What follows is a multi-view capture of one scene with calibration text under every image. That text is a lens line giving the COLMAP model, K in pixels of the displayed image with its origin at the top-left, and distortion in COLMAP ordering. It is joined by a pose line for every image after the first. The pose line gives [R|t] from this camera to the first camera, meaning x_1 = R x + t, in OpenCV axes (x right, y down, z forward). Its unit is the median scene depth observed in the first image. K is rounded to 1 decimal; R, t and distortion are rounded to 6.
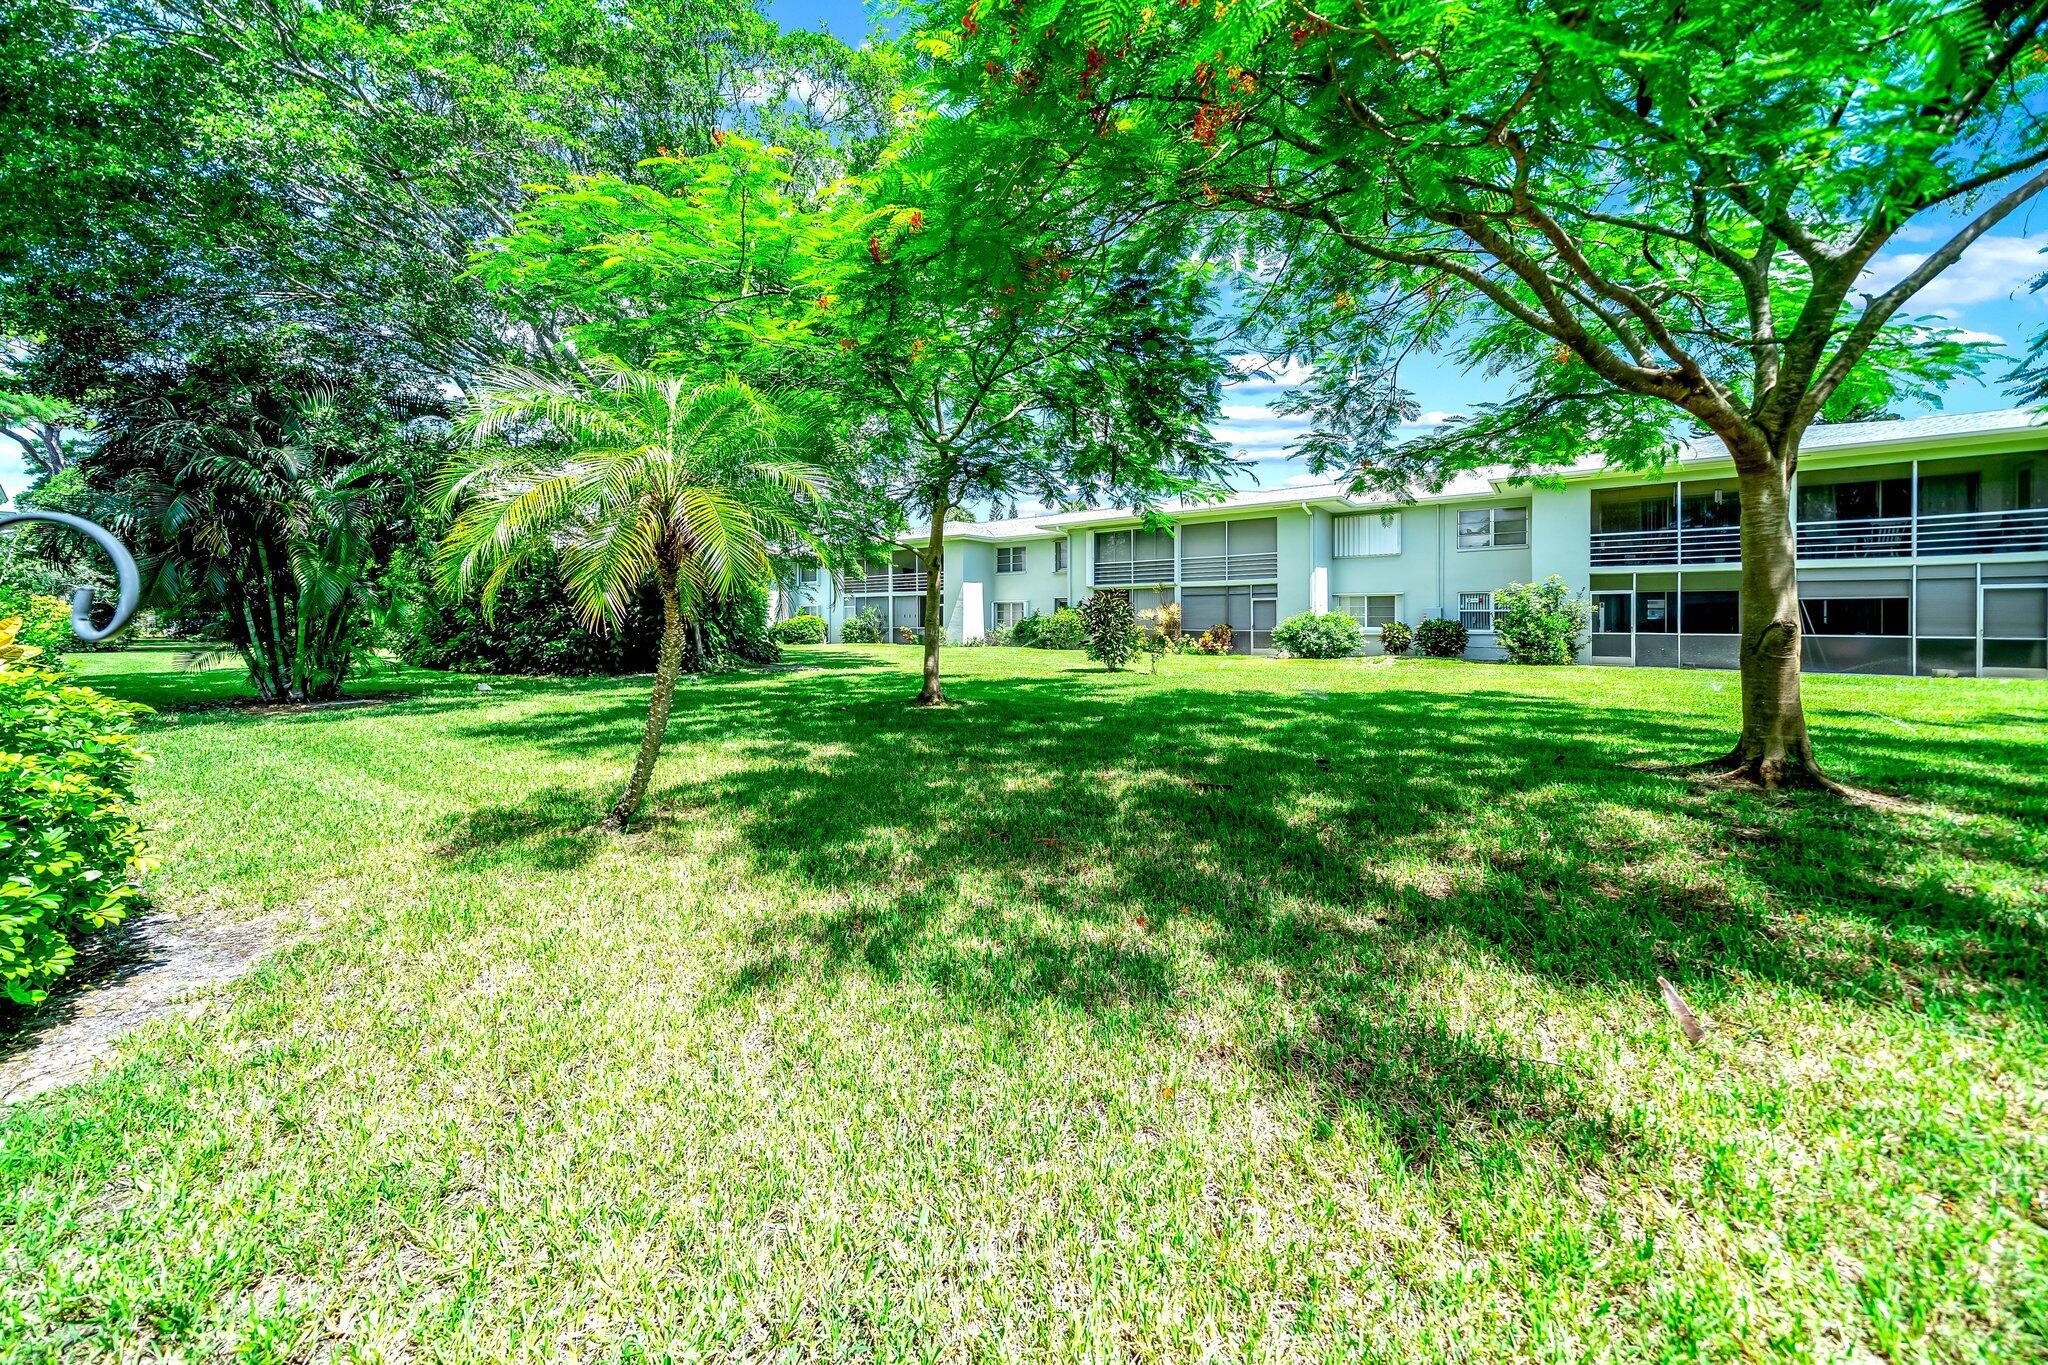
lens RADIAL K [[690.8, 0, 1021.9], [0, 690.8, 619.0], [0, 0, 1]] dist [0.003594, -0.000453]
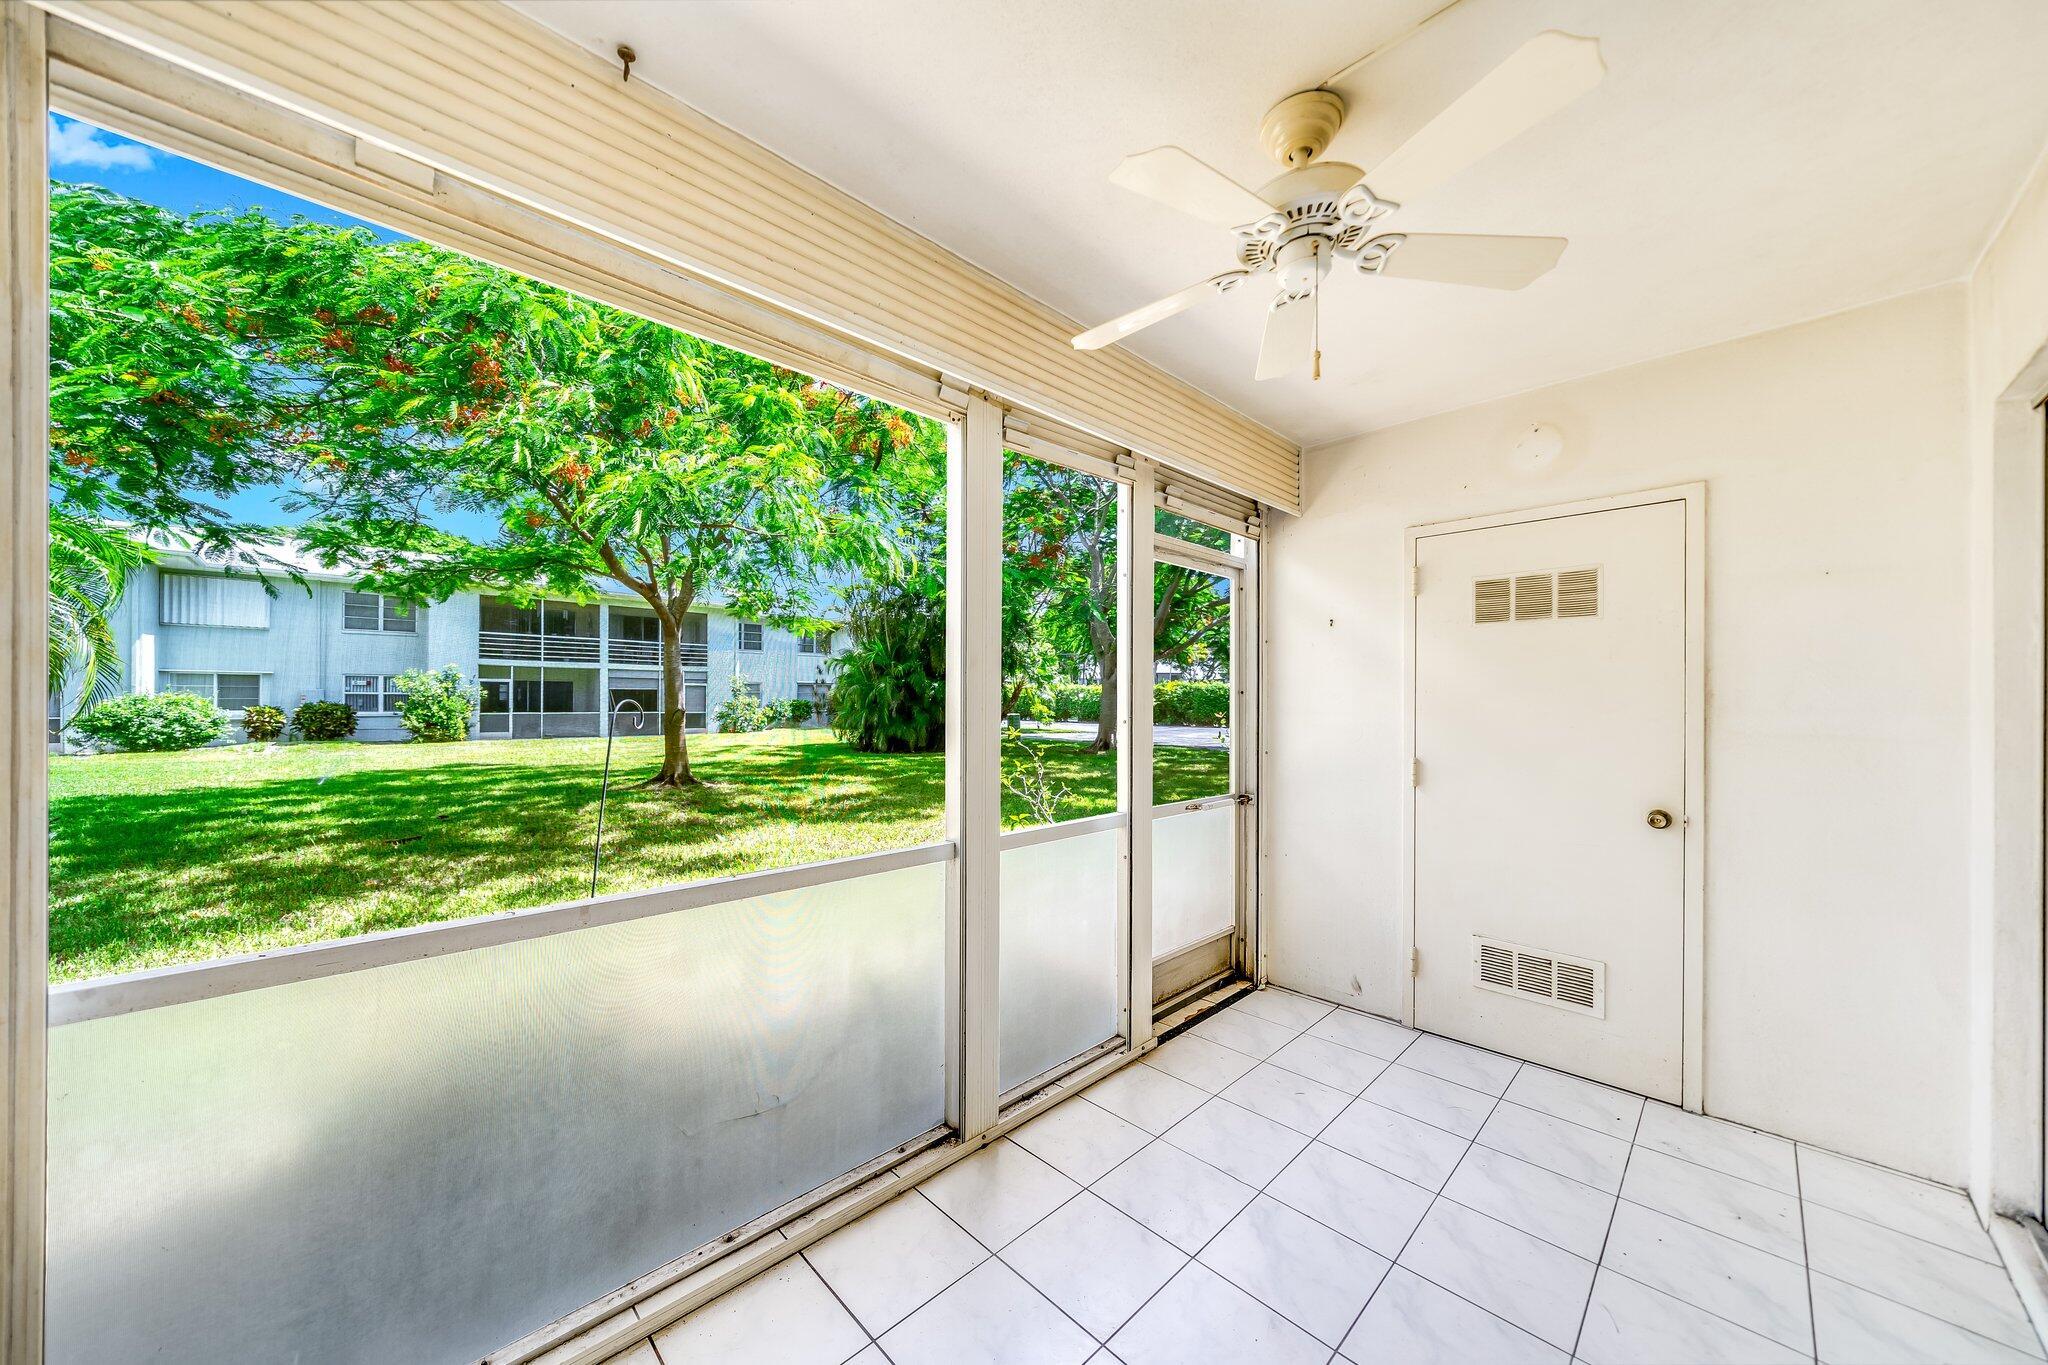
lens RADIAL K [[690.8, 0, 1004.1], [0, 690.8, 688.9], [0, 0, 1]] dist [0.003594, -0.000453]
pose [[0.146677, 0.015754, 0.989059, -0.237029], [-0.004785, 0.999873, -0.015217, -0.008193], [-0.989173, -0.002500, 0.146733, -0.083944]]
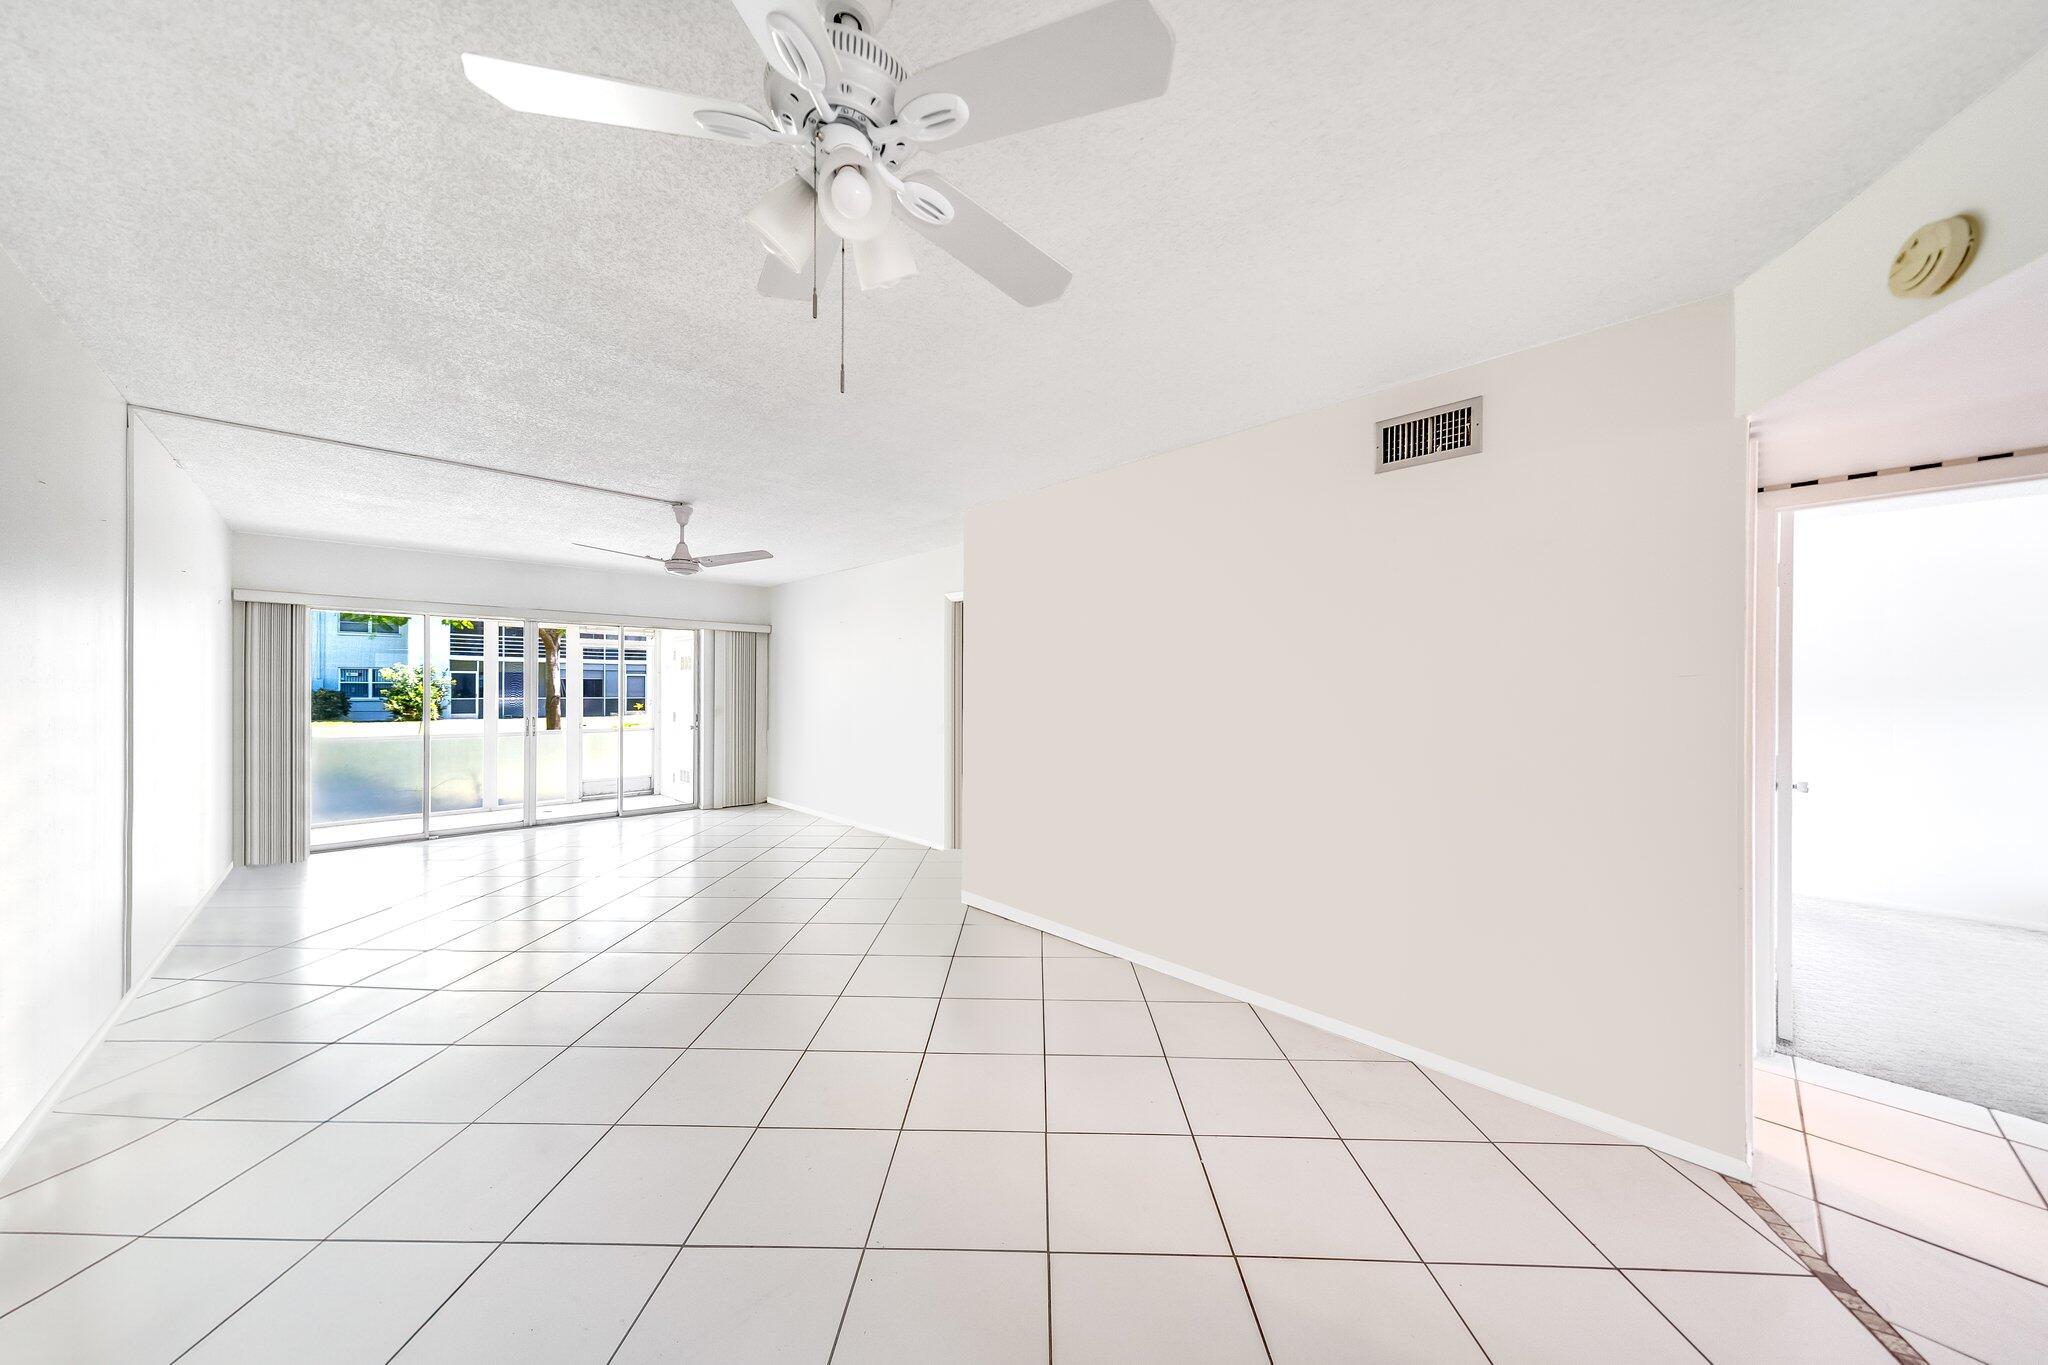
lens RADIAL K [[660.6, 0, 1016.7], [0, 660.6, 694.0], [0, 0, 1]] dist [0.004368, 0.000189]
pose [[0.121240, -0.009011, 0.992582, -0.476731], [-0.007759, 0.999920, 0.010025, -0.014301], [-0.992593, -0.008917, 0.121161, -0.418296]]
